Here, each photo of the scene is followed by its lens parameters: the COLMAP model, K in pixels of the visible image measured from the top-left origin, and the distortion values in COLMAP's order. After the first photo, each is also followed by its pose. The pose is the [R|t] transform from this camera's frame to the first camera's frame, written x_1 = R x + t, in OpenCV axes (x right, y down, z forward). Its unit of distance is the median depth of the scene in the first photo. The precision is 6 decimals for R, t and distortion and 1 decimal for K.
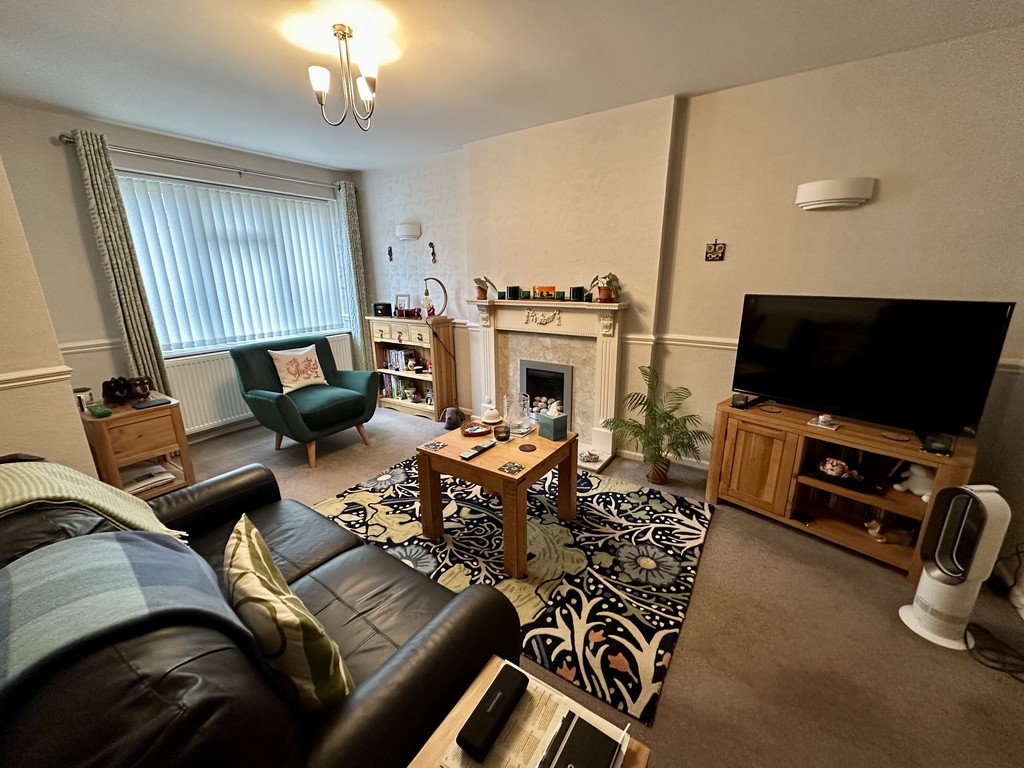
lens RADIAL K [[407.6, 0, 511.9], [0, 407.6, 383.7], [0, 0, 1]] dist [-0.003872, 0.000152]
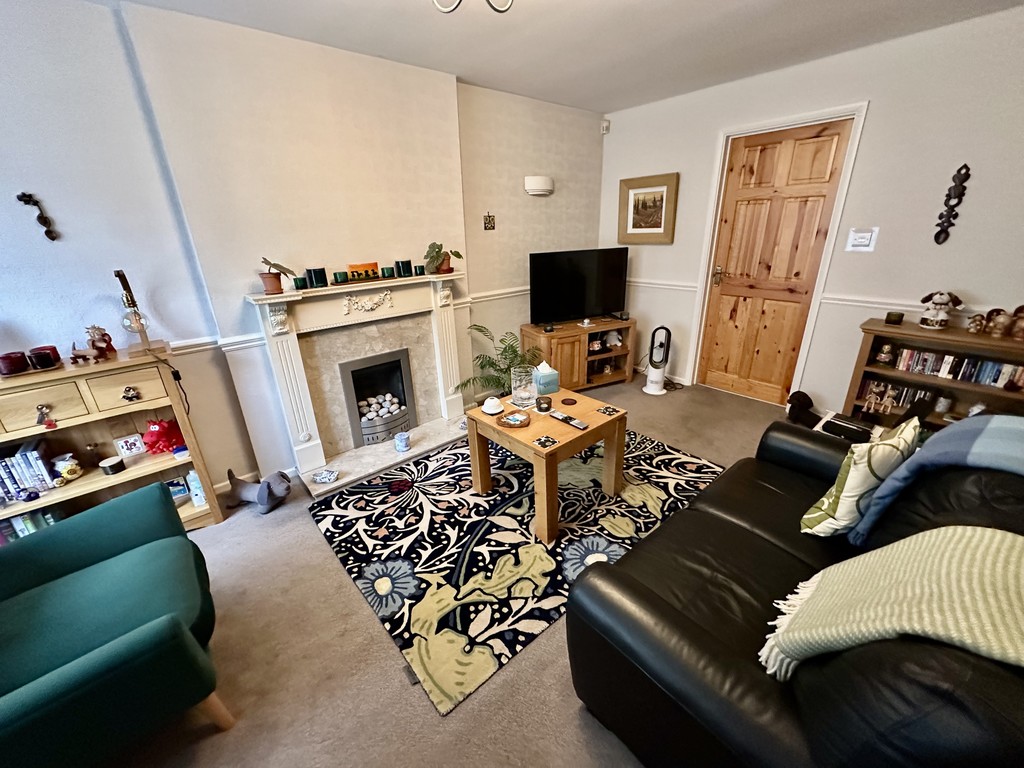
lens RADIAL K [[407.6, 0, 510.2], [0, 407.6, 382.9], [0, 0, 1]] dist [-0.003872, 0.000152]
pose [[0.267590, -0.346192, 0.899192, -0.814329], [0.284165, 0.920071, 0.269666, -0.194762], [-0.920677, 0.183359, 0.344577, 0.617534]]
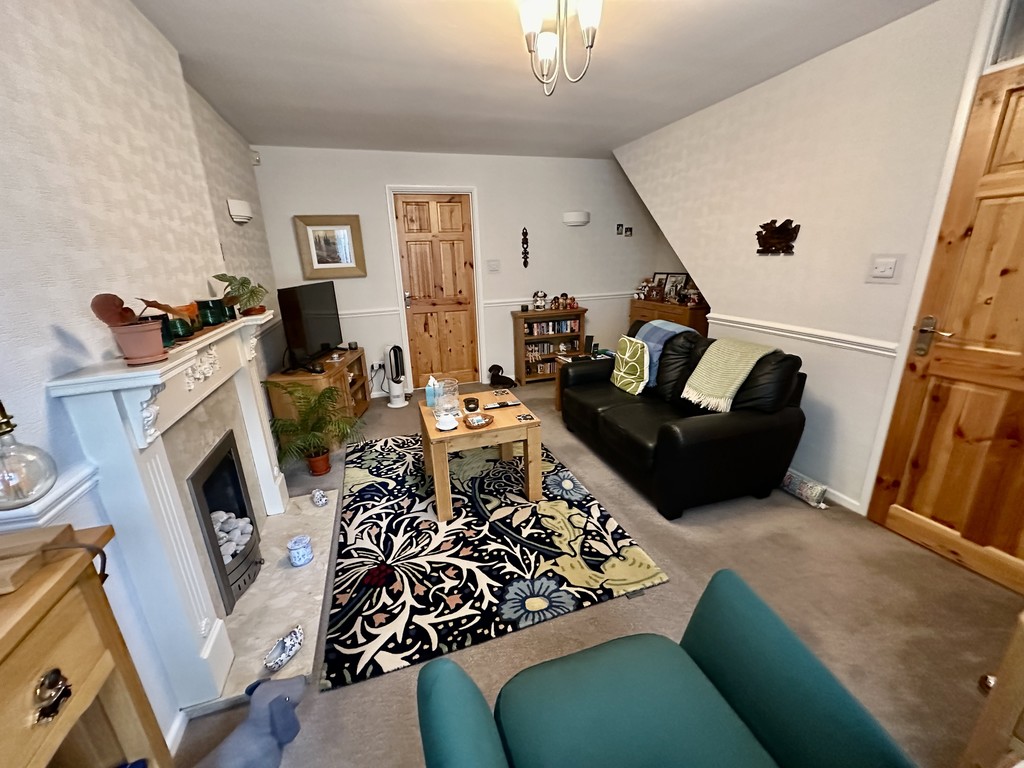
lens RADIAL K [[407.6, 0, 510.2], [0, 407.6, 381.5], [0, 0, 1]] dist [-0.003872, 0.000152]
pose [[-0.787504, -0.146065, 0.598751, -0.675111], [0.202676, 0.856099, 0.475413, -0.392128], [-0.582031, 0.495742, -0.644577, 1.414969]]
